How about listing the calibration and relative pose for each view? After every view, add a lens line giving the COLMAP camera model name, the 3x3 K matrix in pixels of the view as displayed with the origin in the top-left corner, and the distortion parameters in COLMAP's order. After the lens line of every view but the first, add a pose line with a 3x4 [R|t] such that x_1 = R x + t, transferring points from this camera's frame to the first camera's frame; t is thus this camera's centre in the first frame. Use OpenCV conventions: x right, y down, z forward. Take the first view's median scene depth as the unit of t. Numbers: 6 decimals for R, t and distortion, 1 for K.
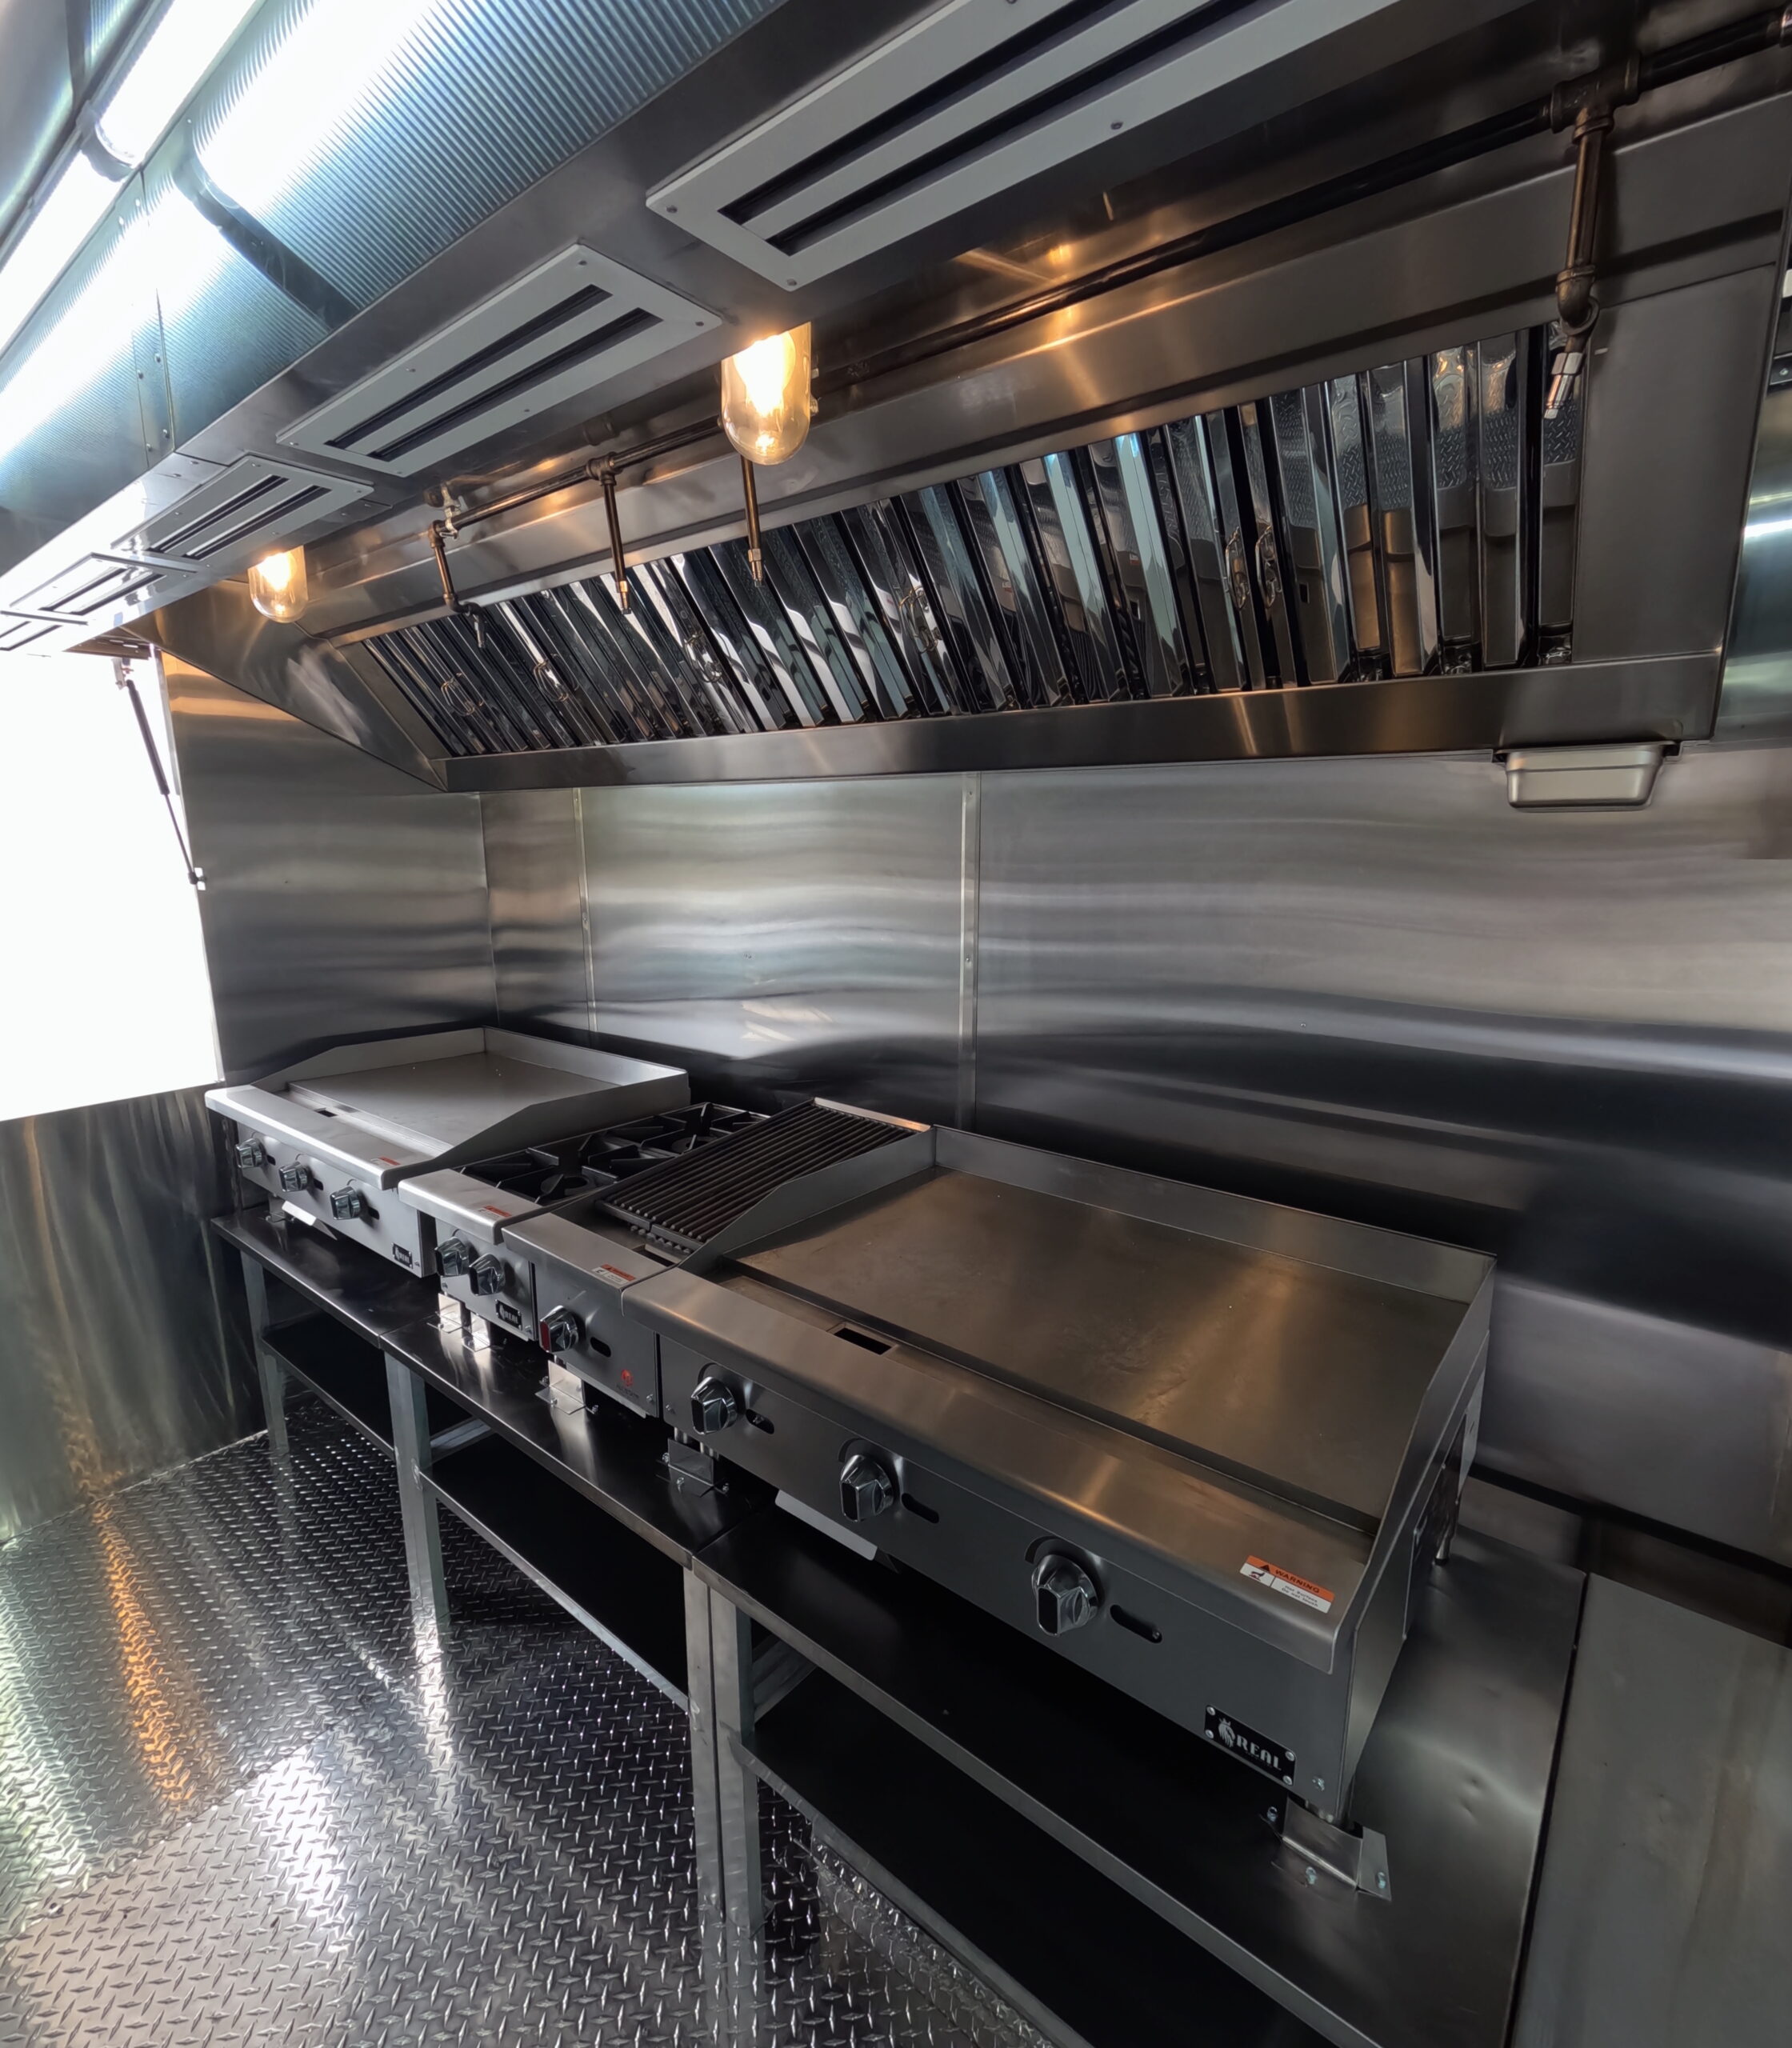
lens RADIAL K [[985.8, 0, 896.0], [0, 985.8, 1024.0], [0, 0, 1]] dist [-0.001101, 0.001114]
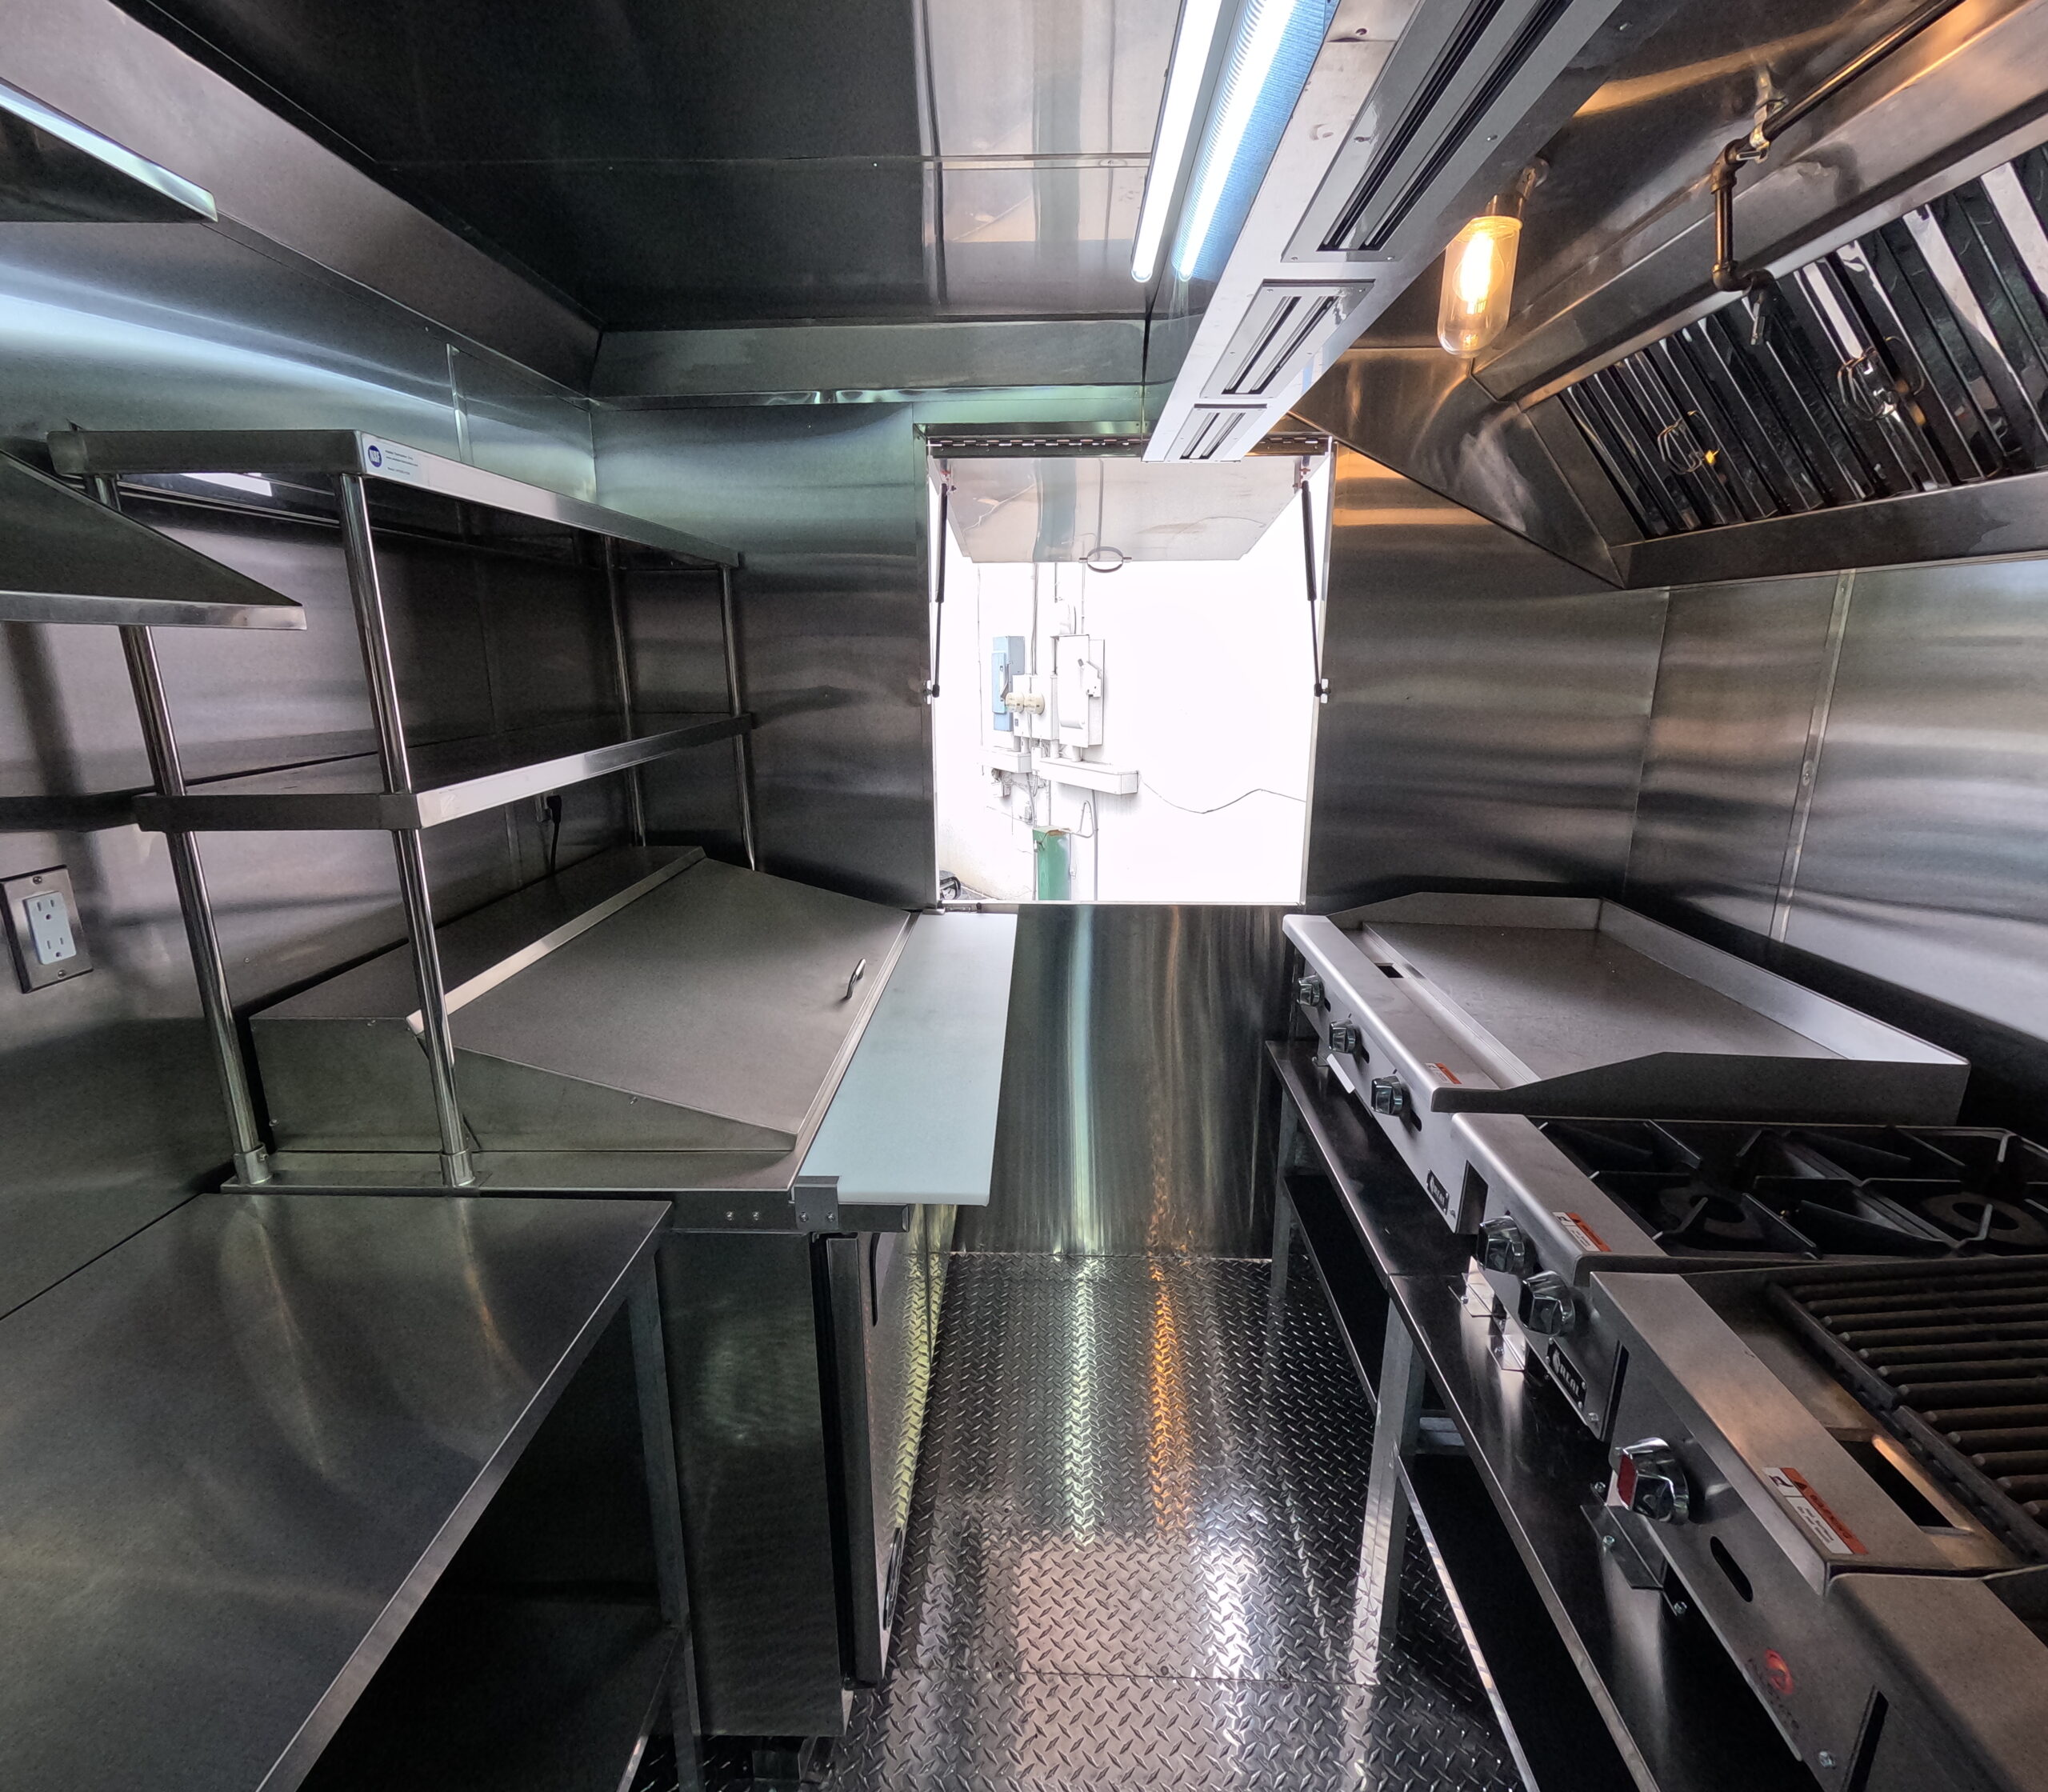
lens RADIAL K [[985.8, 0, 1021.4], [0, 985.8, 908.9], [0, 0, 1]] dist [-0.001101, 0.001114]
pose [[0.602839, 0.207170, -0.770497, -0.125211], [-0.155850, 0.977674, 0.140938, -0.034597], [0.782493, 0.035119, 0.621668, 0.217021]]
